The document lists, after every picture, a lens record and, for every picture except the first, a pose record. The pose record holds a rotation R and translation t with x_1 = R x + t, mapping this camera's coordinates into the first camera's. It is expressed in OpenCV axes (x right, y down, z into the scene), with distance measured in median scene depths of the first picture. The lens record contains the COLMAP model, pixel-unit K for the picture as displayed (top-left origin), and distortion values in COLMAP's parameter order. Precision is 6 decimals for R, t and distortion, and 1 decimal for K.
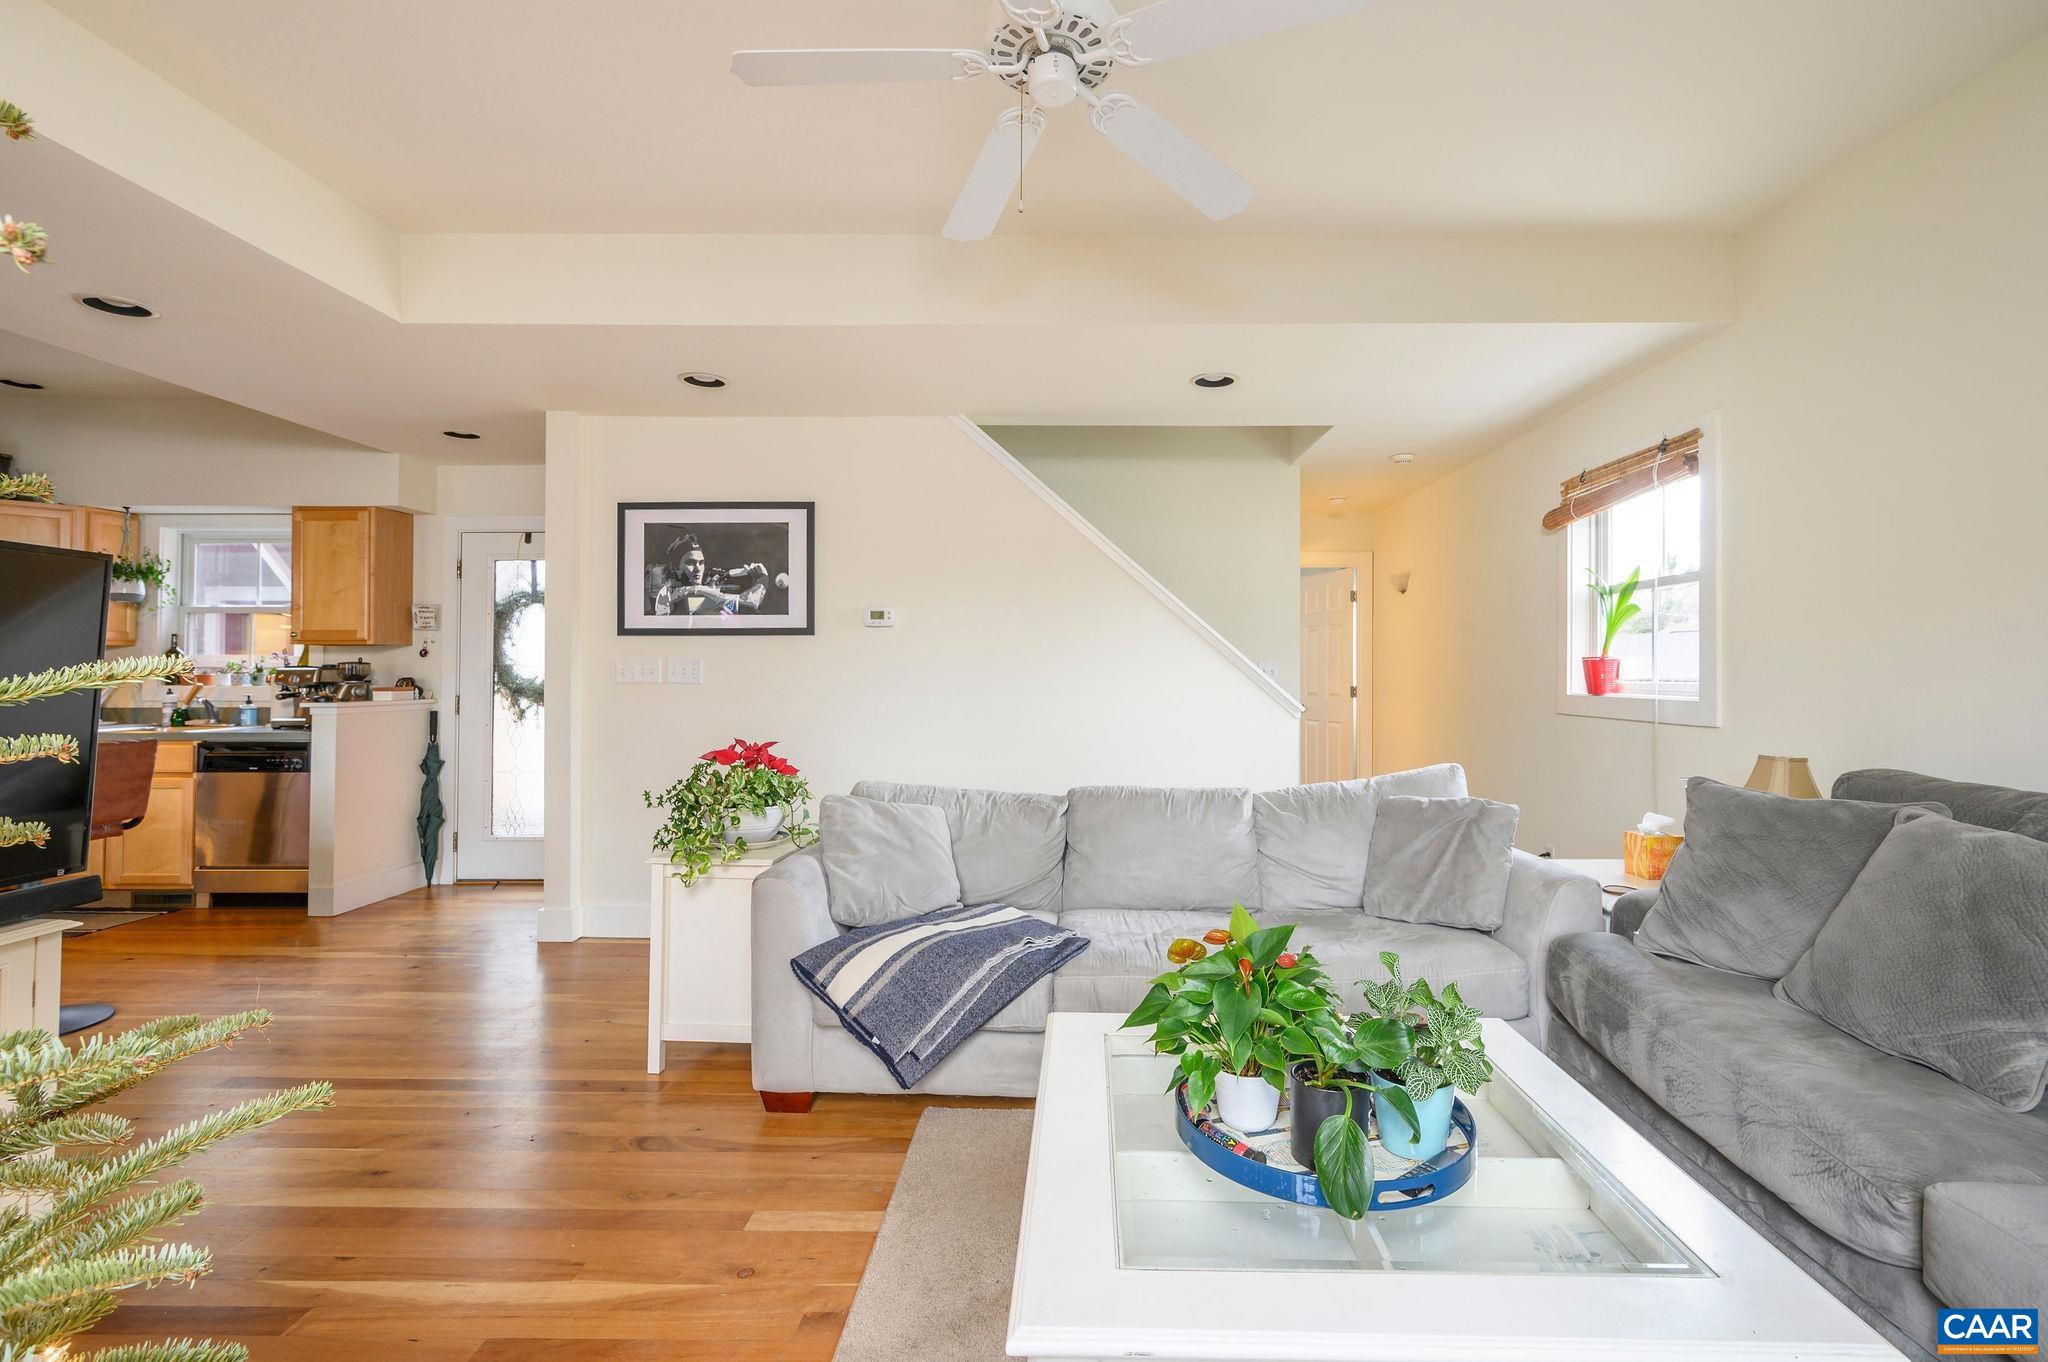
lens RADIAL K [[906.2, 0, 1026.7], [0, 906.2, 667.8], [0, 0, 1]] dist [0.000596, 0.000452]
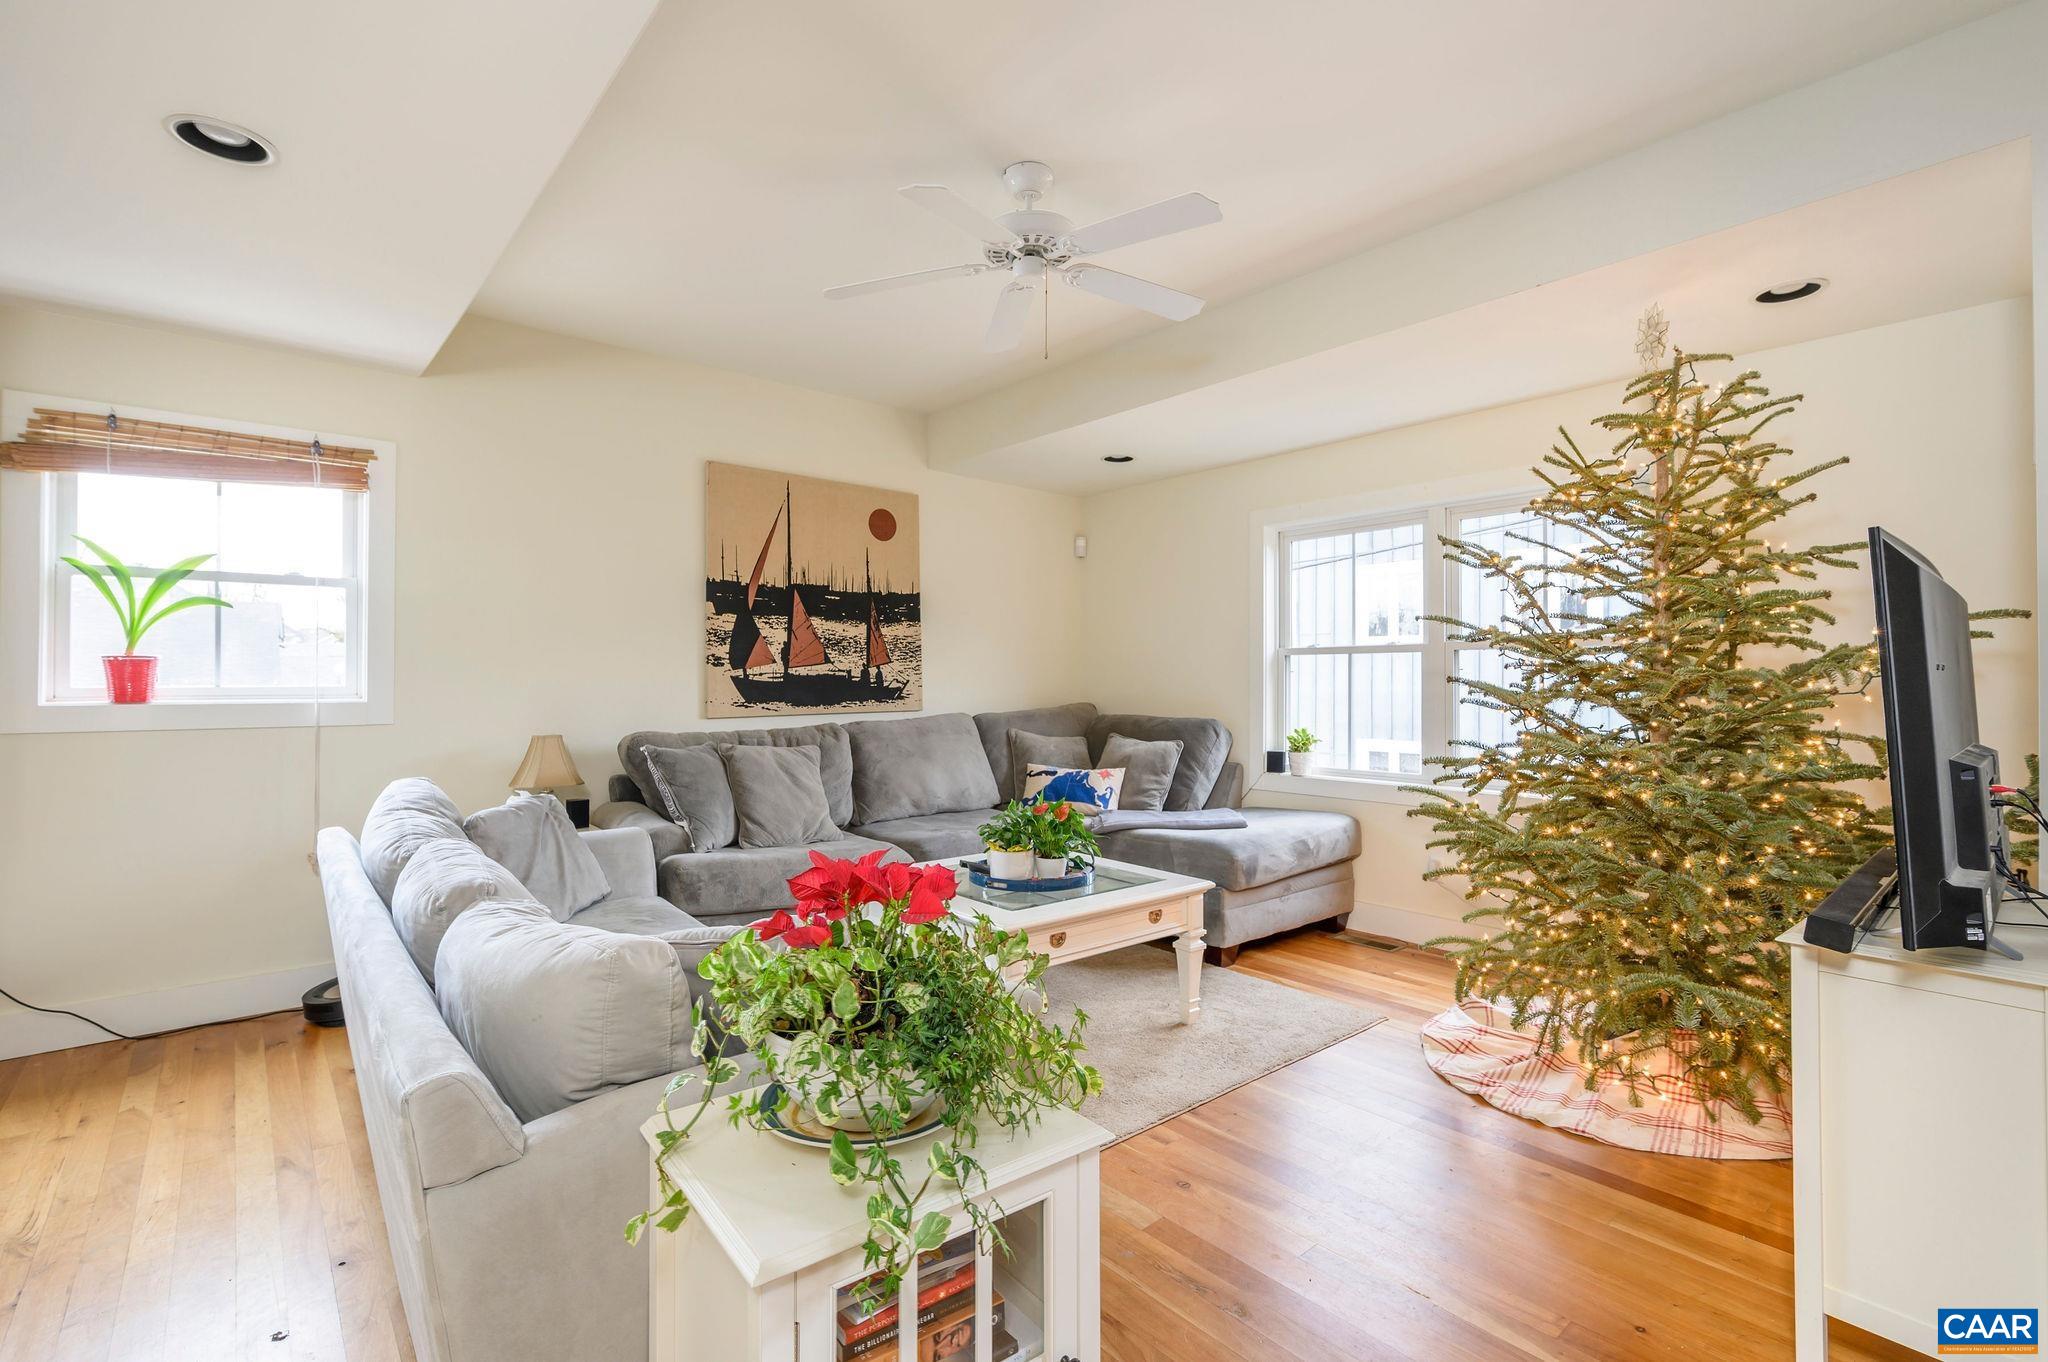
lens RADIAL K [[906.2, 0, 1028.2], [0, 906.2, 676.5], [0, 0, 1]] dist [0.000596, 0.000452]
pose [[-0.665642, -0.006434, 0.746243, -0.477495], [-0.013521, 0.999903, -0.003440, -0.000997], [-0.746148, -0.012379, -0.665665, 0.914116]]
